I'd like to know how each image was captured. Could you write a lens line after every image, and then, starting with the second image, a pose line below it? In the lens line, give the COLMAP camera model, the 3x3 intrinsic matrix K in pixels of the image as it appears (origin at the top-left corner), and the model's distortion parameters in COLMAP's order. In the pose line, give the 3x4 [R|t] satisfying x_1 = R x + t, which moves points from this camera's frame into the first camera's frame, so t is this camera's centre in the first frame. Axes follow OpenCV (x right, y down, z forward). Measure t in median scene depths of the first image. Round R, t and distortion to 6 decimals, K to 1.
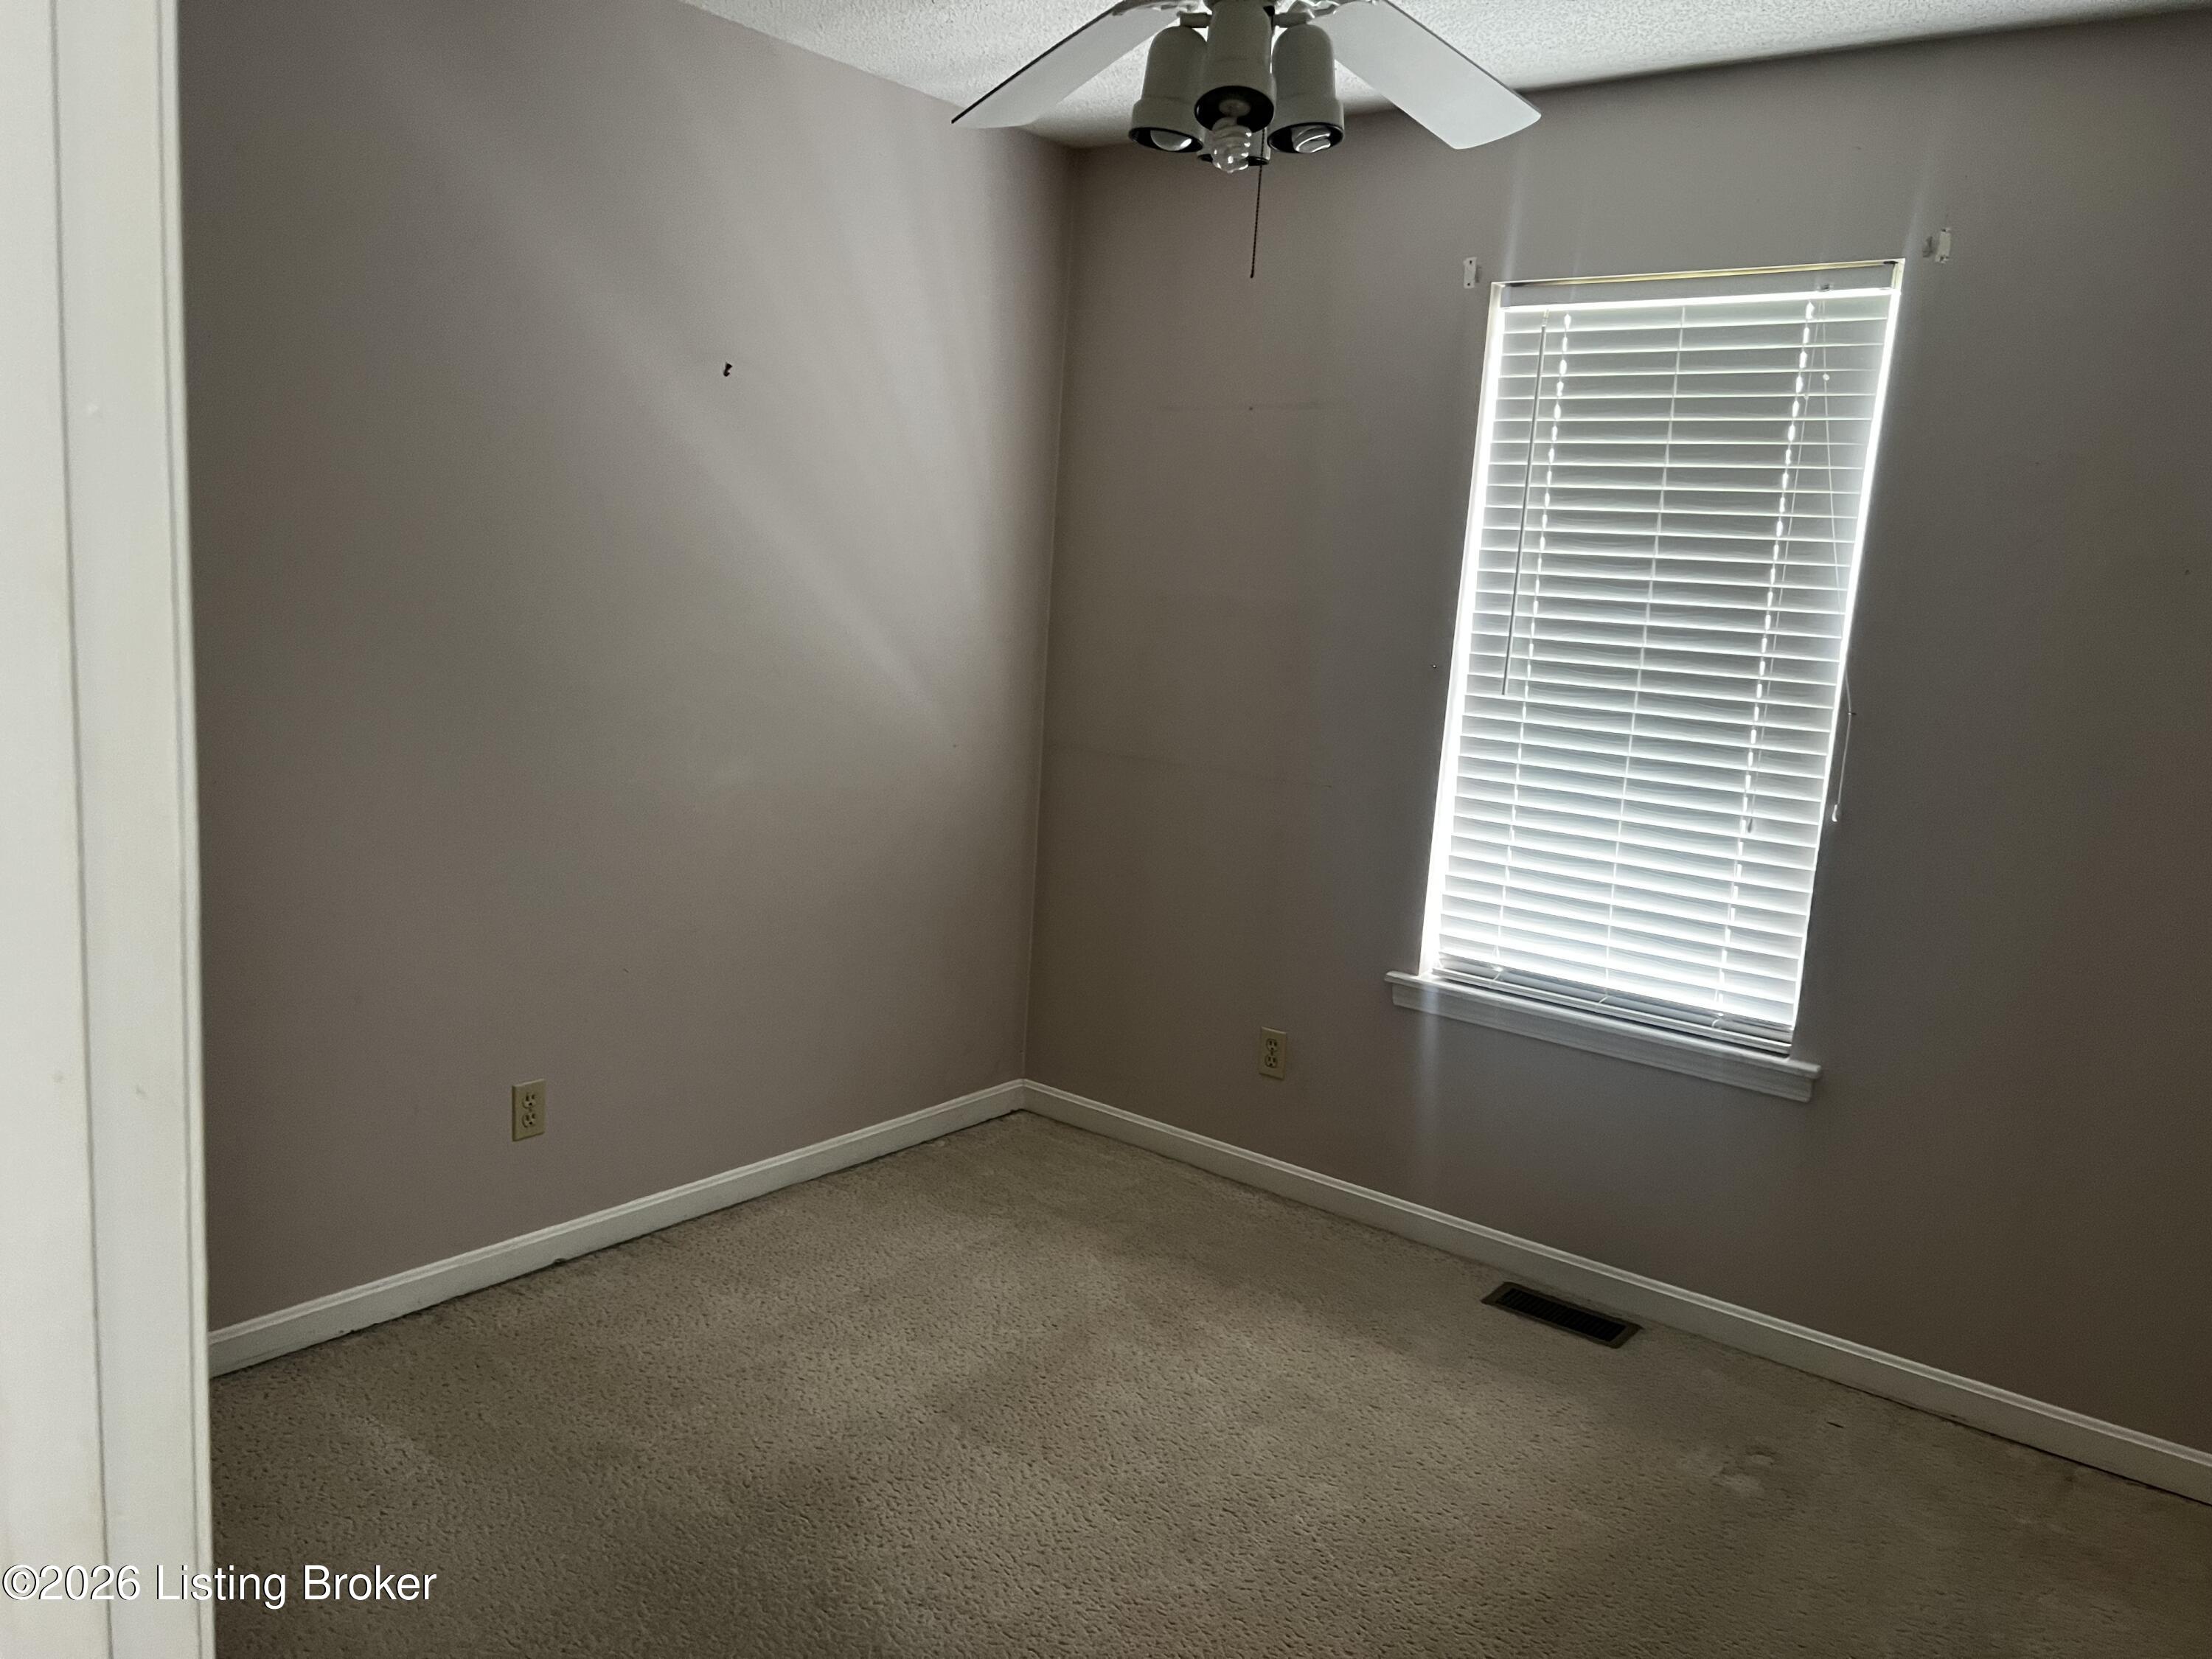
lens RADIAL K [[1677.5, 0, 1099.4], [0, 1677.5, 824.9], [0, 0, 1]] dist [0.087124, -0.108934]
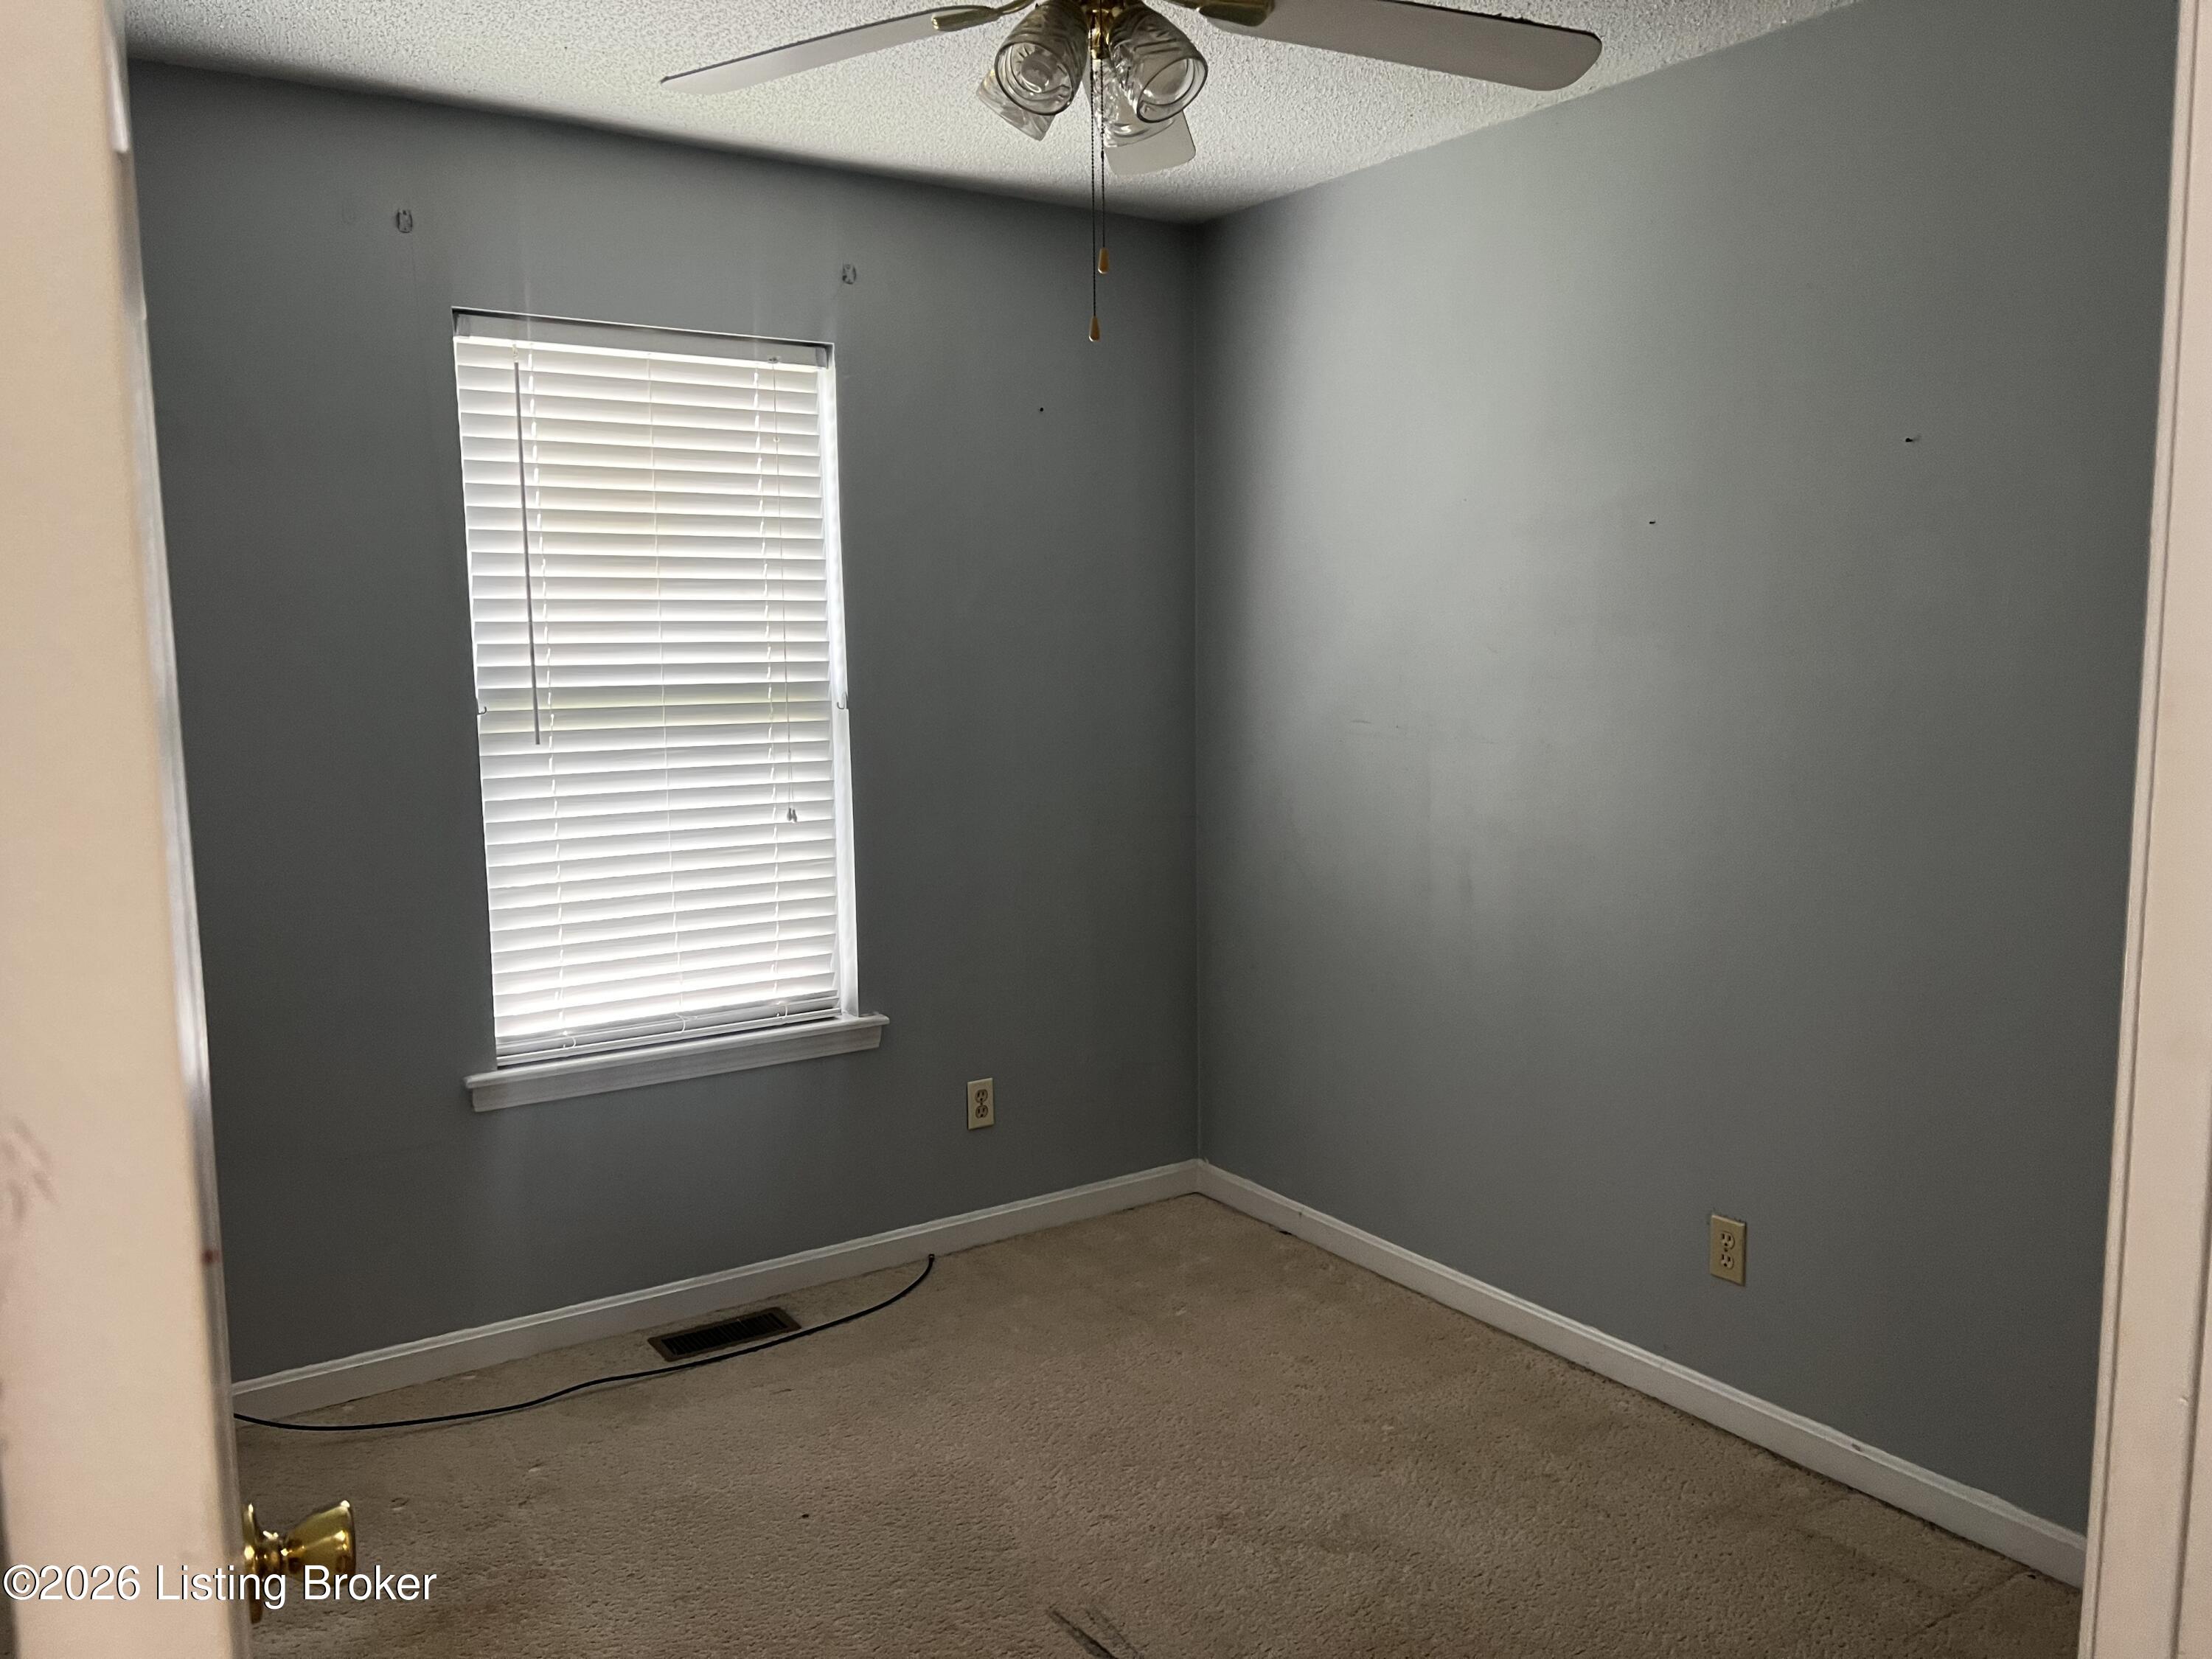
lens RADIAL K [[1677.5, 0, 1099.4], [0, 1677.5, 824.9], [0, 0, 1]] dist [0.087124, -0.108934]
pose [[0.317403, -0.164917, 0.933840, -0.567902], [0.184476, 0.976686, 0.109782, -0.083490], [-0.930174, 0.137426, 0.340426, 0.404396]]
